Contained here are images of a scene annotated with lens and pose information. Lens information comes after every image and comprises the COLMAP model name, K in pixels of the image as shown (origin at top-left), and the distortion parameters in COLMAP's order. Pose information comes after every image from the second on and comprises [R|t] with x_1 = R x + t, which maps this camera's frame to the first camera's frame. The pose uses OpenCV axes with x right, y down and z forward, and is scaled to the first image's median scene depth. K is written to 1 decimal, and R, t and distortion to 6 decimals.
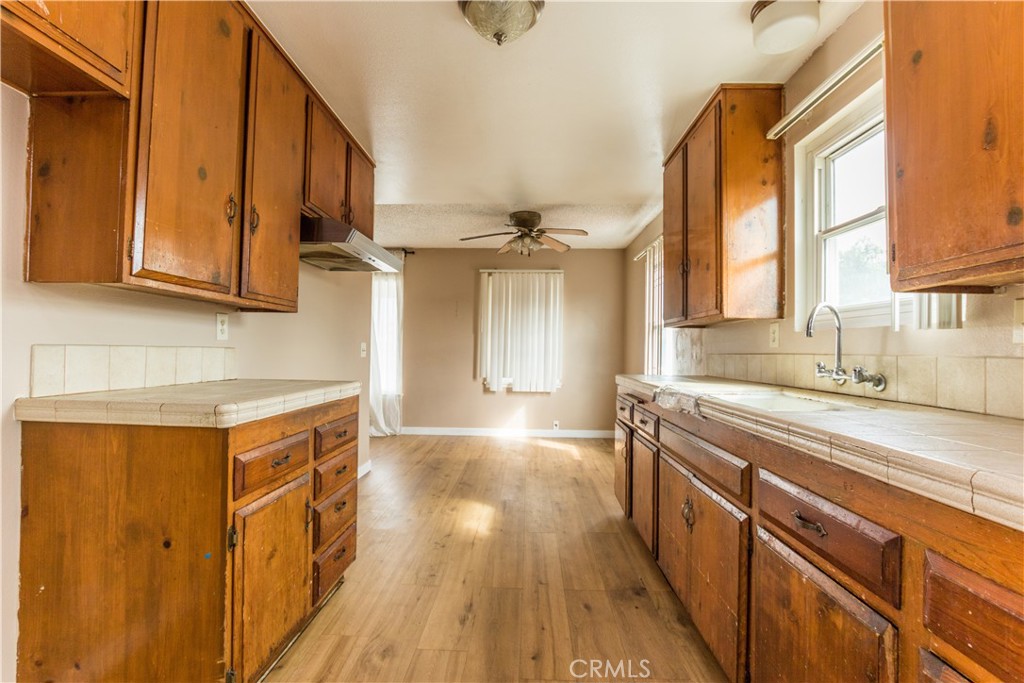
lens RADIAL K [[470.4, 0, 511.6], [0, 470.4, 339.3], [0, 0, 1]] dist [-0.031719, 0.004086]
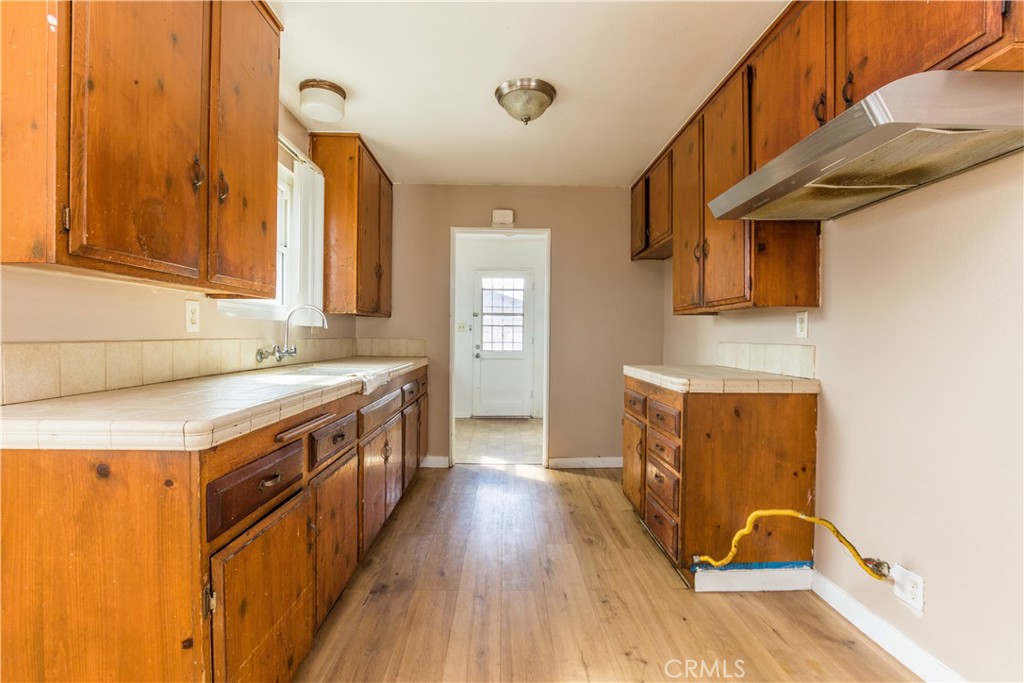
lens RADIAL K [[470.4, 0, 512.5], [0, 470.4, 344.1], [0, 0, 1]] dist [-0.031719, 0.004086]
pose [[-0.998136, -0.020733, -0.057407, 0.072320], [-0.020394, 0.999771, -0.006474, 0.037810], [0.057528, -0.005291, -0.998330, 2.136237]]
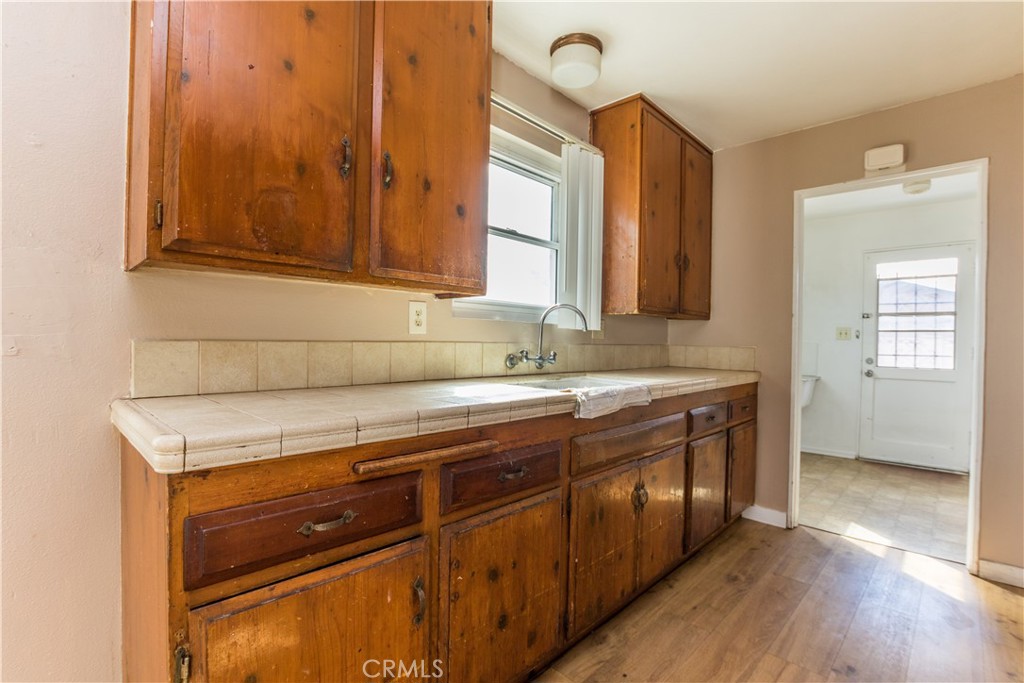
lens RADIAL K [[470.4, 0, 510.8], [0, 470.4, 344.6], [0, 0, 1]] dist [-0.031719, 0.004086]
pose [[-0.741619, -0.030130, 0.670144, -0.090994], [-0.041437, 0.999141, -0.000935, 0.034644], [-0.669540, -0.028462, -0.742230, 1.733405]]
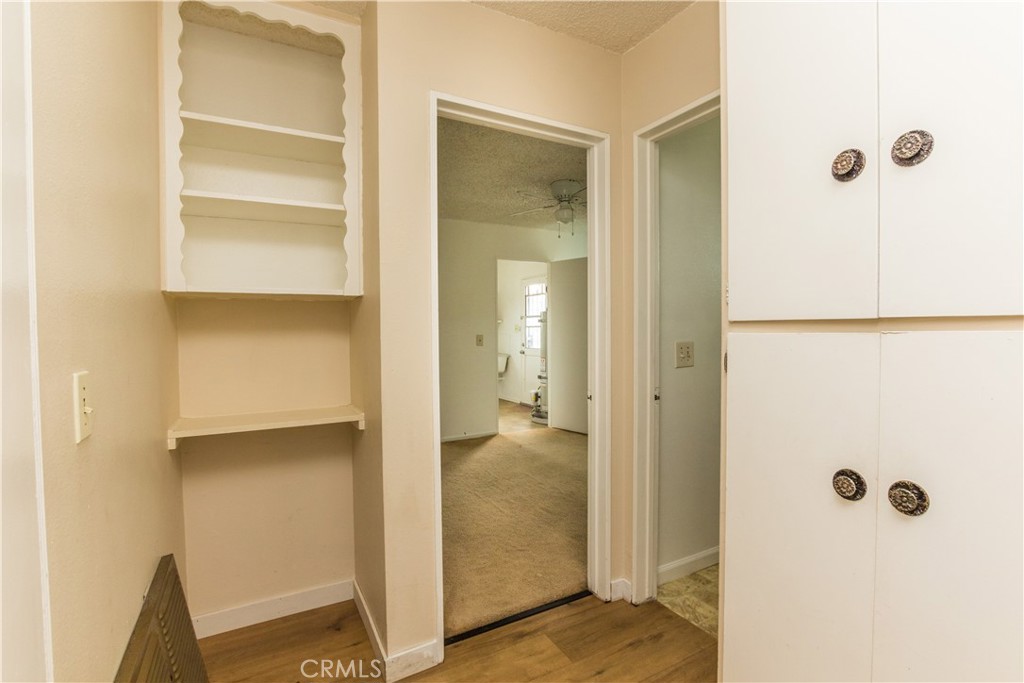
lens RADIAL K [[470.4, 0, 512.1], [0, 470.4, 339.9], [0, 0, 1]] dist [-0.031719, 0.004086]
pose [[-0.511289, -0.036818, 0.858620, -3.198235], [-0.023499, 0.999307, 0.028858, -0.111785], [-0.859088, -0.005422, -0.511800, 0.888524]]
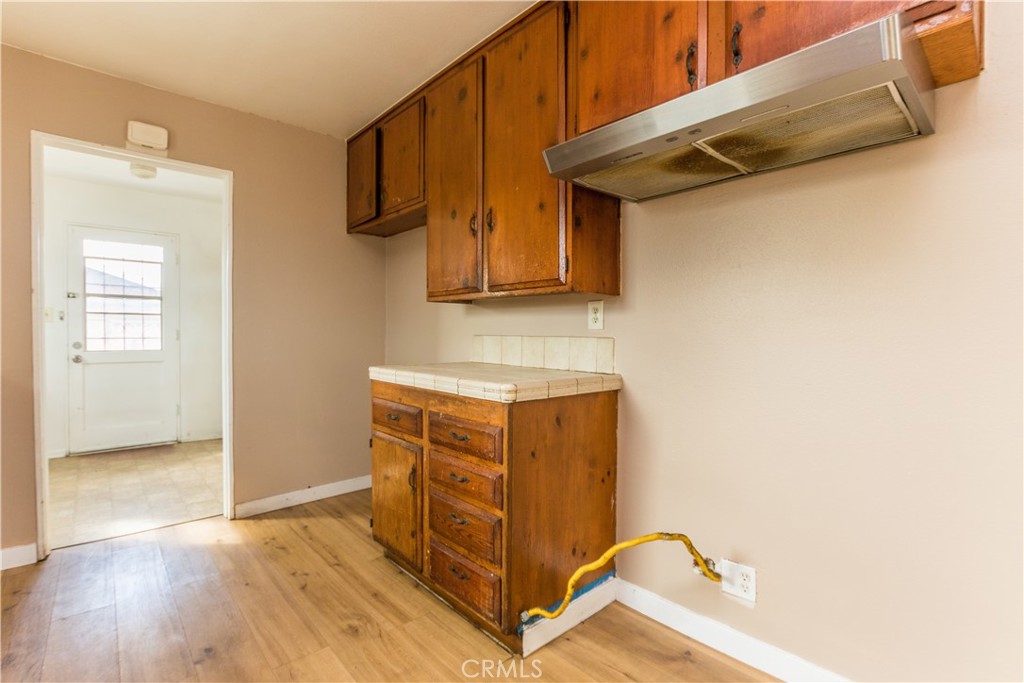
lens RADIAL K [[470.4, 0, 512.4], [0, 470.4, 344.3], [0, 0, 1]] dist [-0.031719, 0.004086]
pose [[-0.715253, -0.002866, -0.698860, 0.167627], [-0.001732, 0.999996, -0.002328, 0.036841], [0.698864, -0.000454, -0.715255, 1.681463]]
